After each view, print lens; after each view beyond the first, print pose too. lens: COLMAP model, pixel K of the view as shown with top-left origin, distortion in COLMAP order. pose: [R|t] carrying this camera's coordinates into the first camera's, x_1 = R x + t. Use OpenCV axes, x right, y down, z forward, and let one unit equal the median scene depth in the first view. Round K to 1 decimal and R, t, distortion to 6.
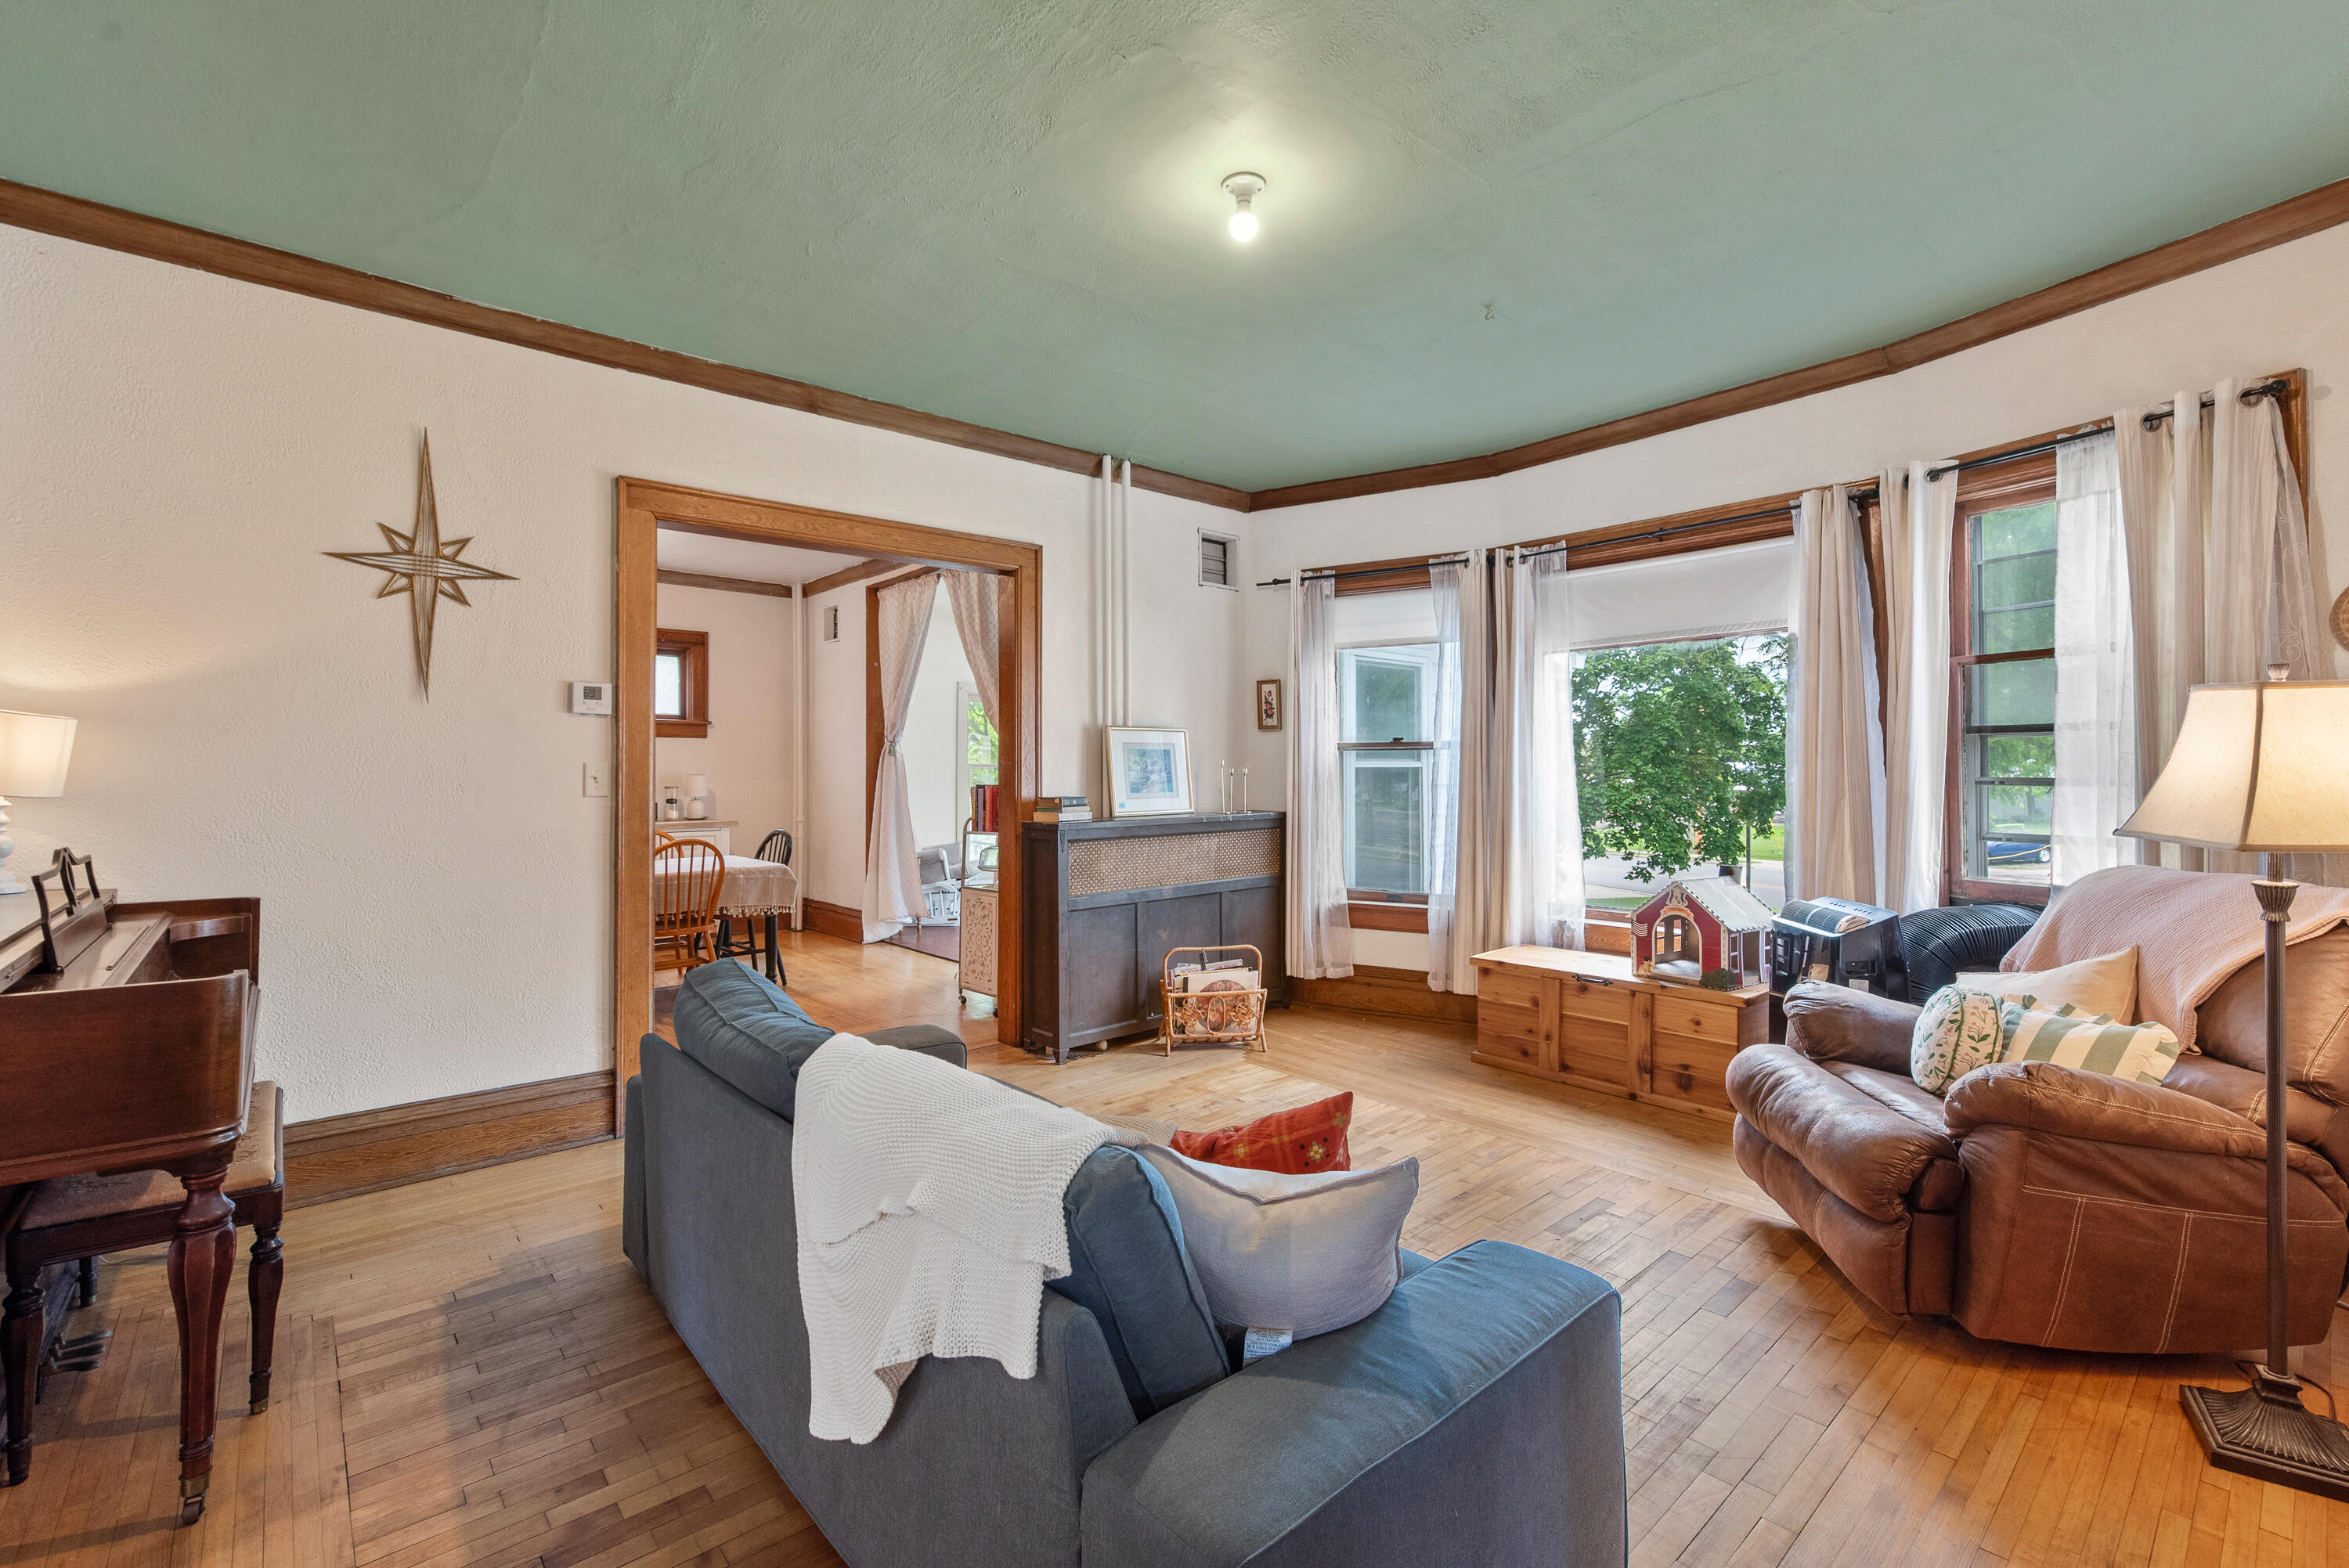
lens RADIAL K [[1035.8, 0, 1173.3], [0, 1035.8, 771.4], [0, 0, 1]] dist [-0.000247, 0.000858]
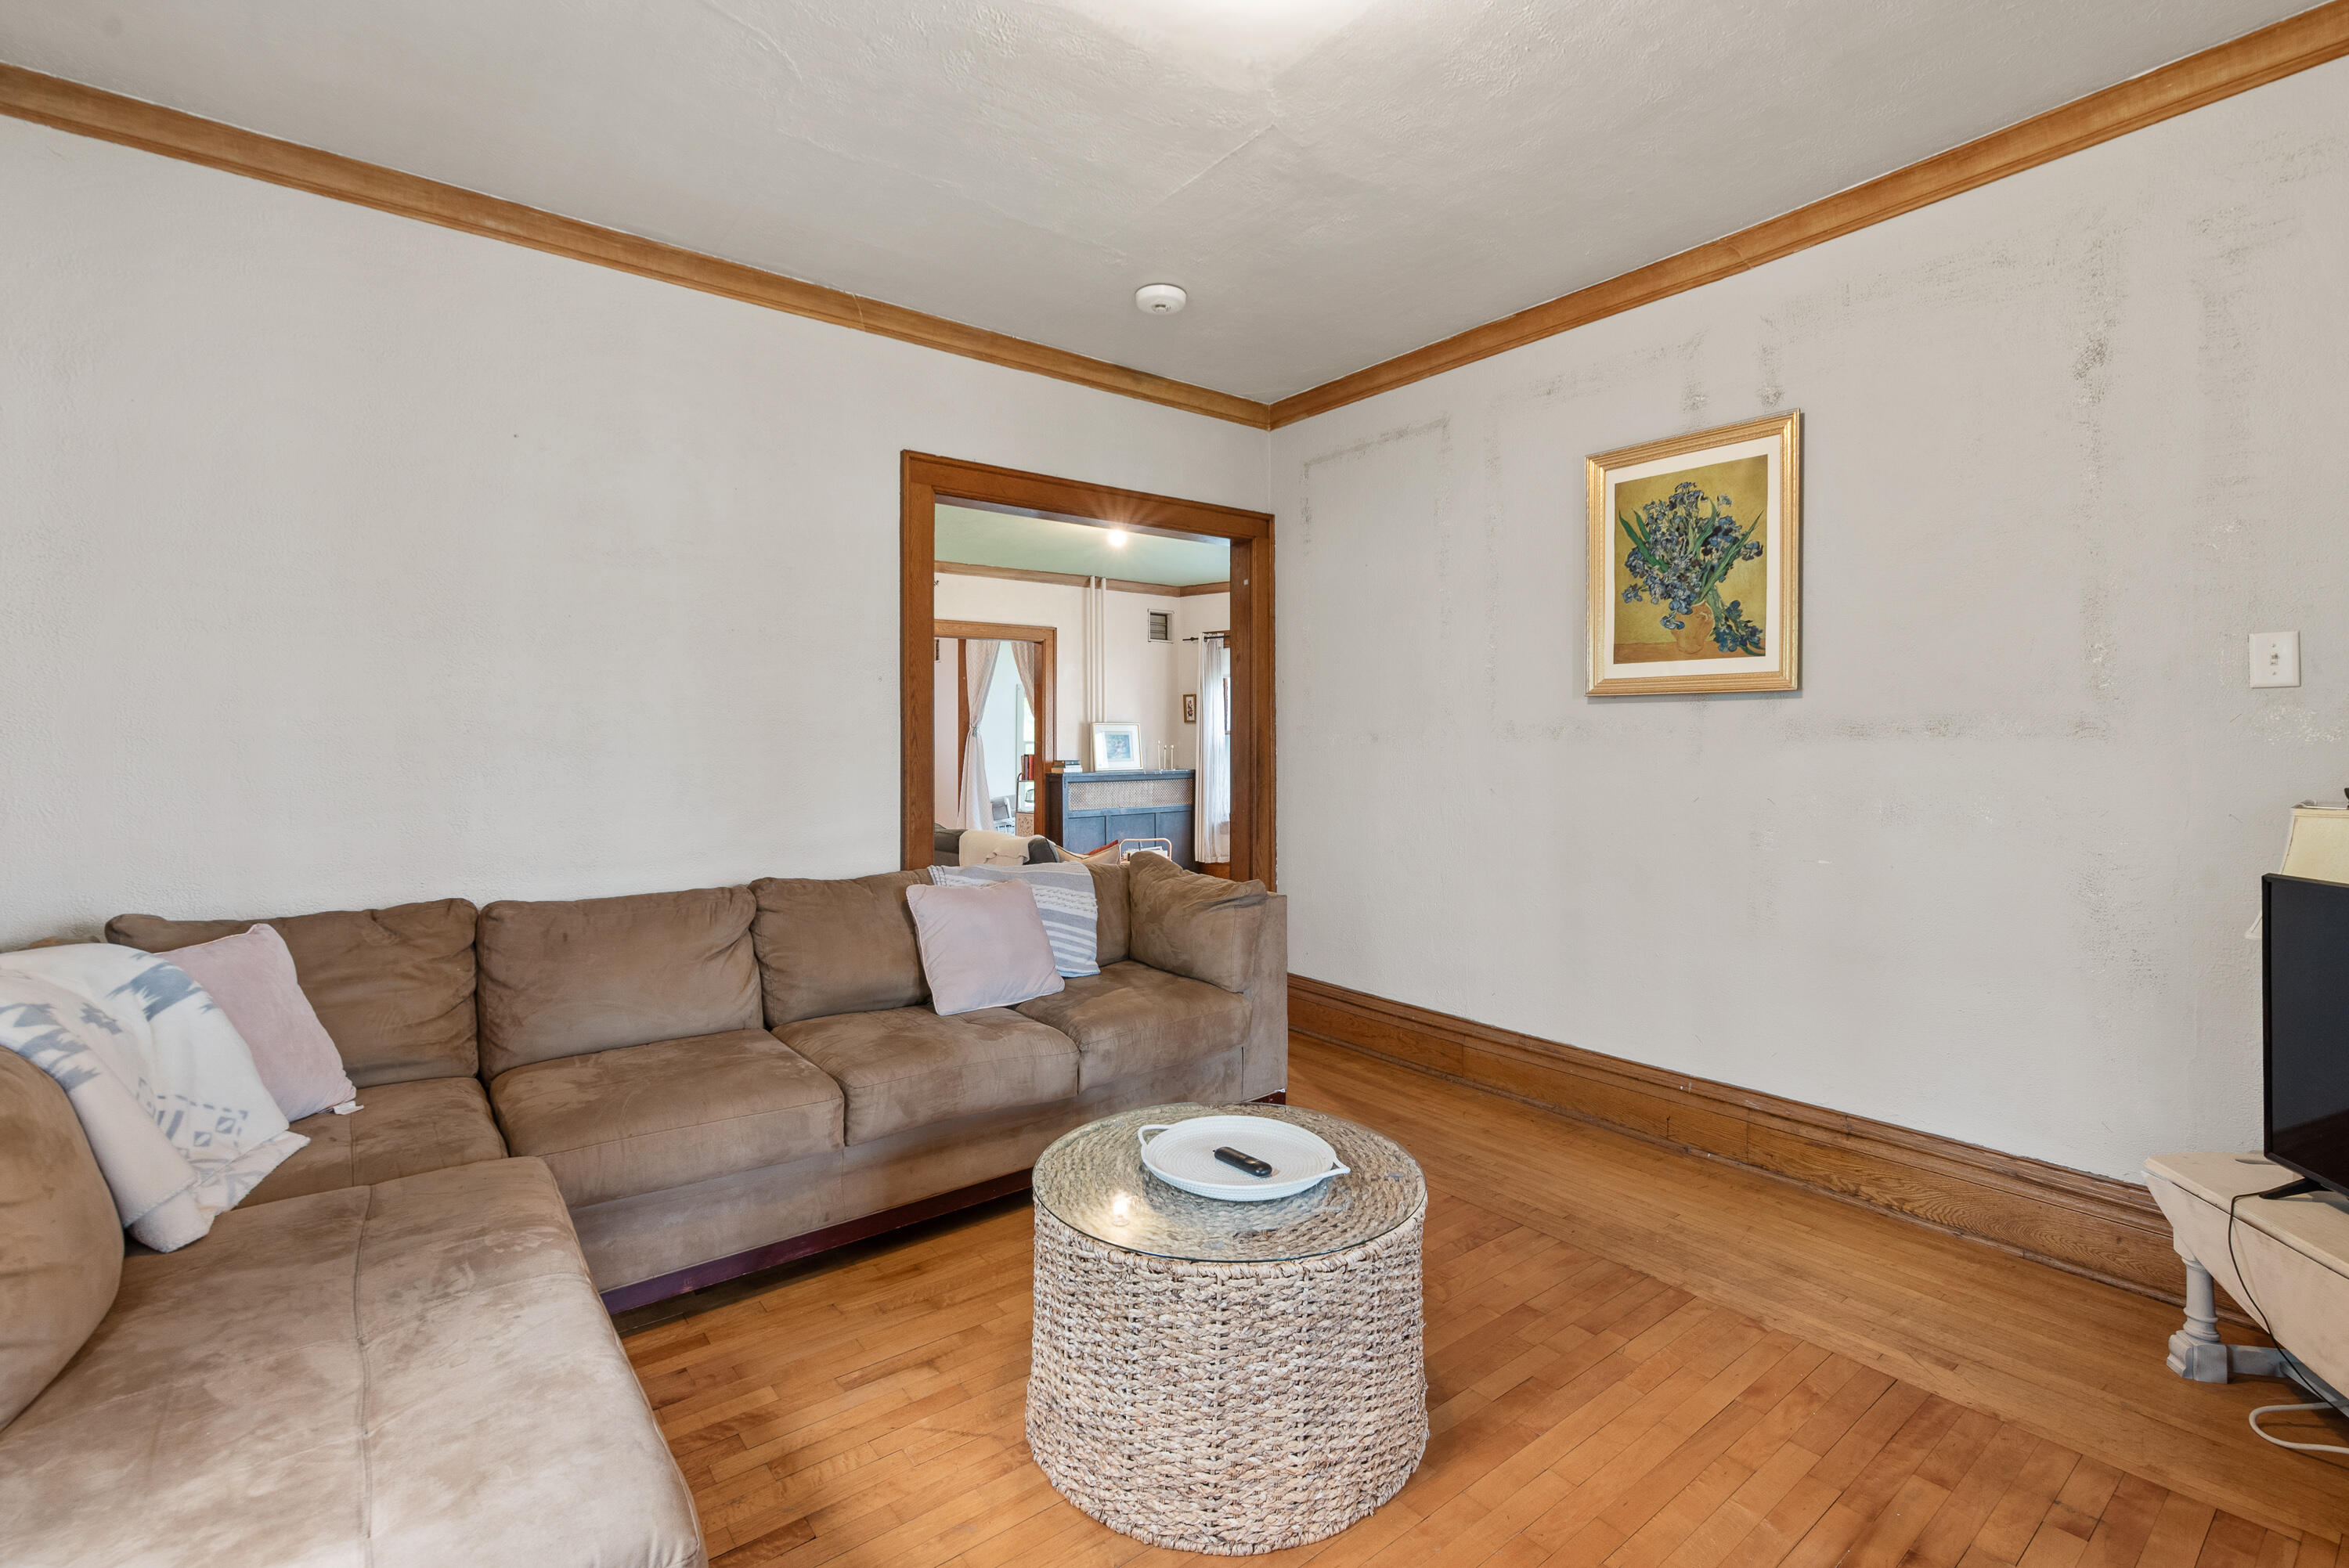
lens RADIAL K [[1035.8, 0, 1162.8], [0, 1035.8, 735.8], [0, 0, 1]] dist [-0.000247, 0.000858]
pose [[0.997313, -0.001515, -0.073245, 0.190566], [0.000612, 0.999924, -0.012350, 0.003135], [0.073258, 0.012272, 0.997237, -0.809800]]
